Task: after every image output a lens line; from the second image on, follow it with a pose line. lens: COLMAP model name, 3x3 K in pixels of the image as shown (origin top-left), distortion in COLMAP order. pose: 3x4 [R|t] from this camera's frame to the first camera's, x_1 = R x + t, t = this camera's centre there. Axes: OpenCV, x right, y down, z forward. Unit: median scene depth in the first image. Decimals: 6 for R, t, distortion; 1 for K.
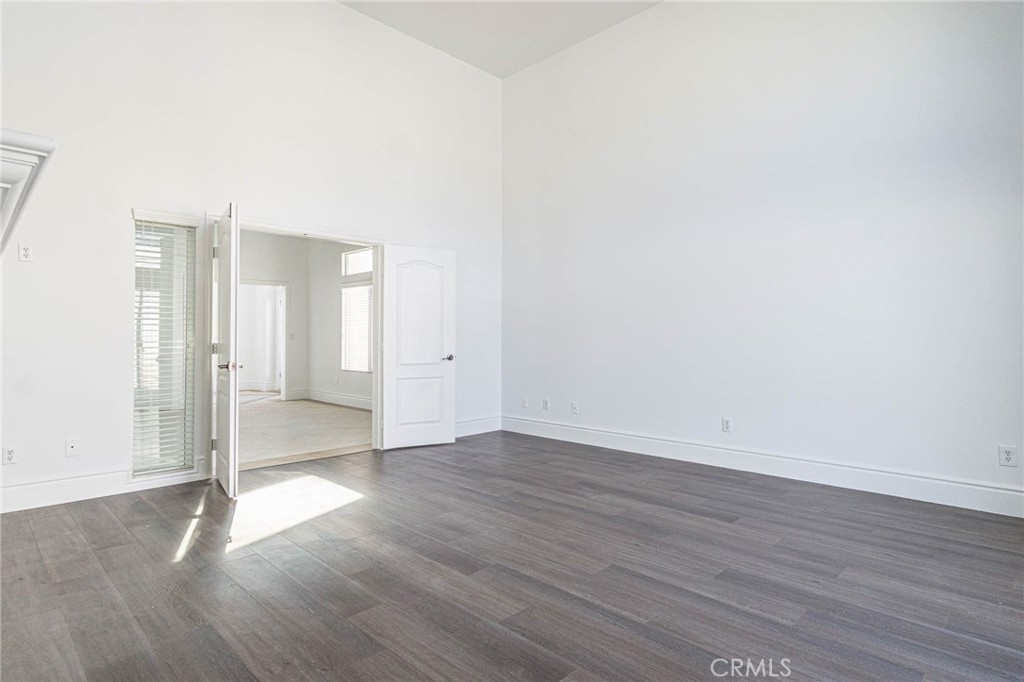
lens RADIAL K [[545.4, 0, 508.0], [0, 545.4, 337.6], [0, 0, 1]] dist [0.011823, -0.000973]
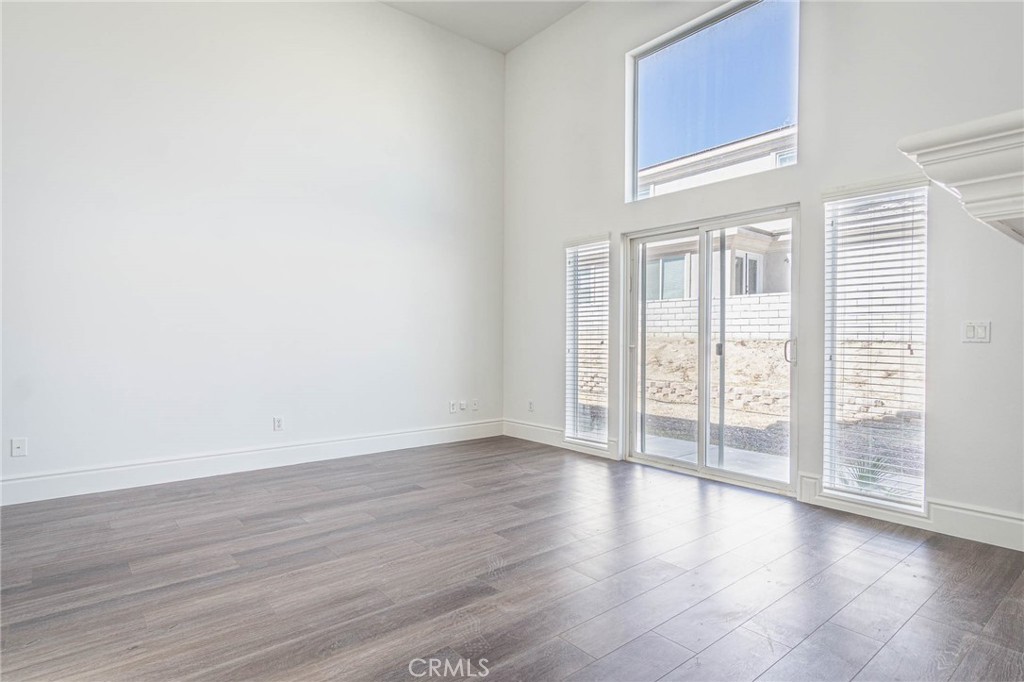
lens RADIAL K [[545.4, 0, 504.1], [0, 545.4, 342.6], [0, 0, 1]] dist [0.011823, -0.000973]
pose [[0.104360, -0.005661, 0.994523, -0.726078], [-0.006504, 0.999959, 0.006374, 0.005885], [-0.994518, -0.007134, 0.104319, 0.661165]]
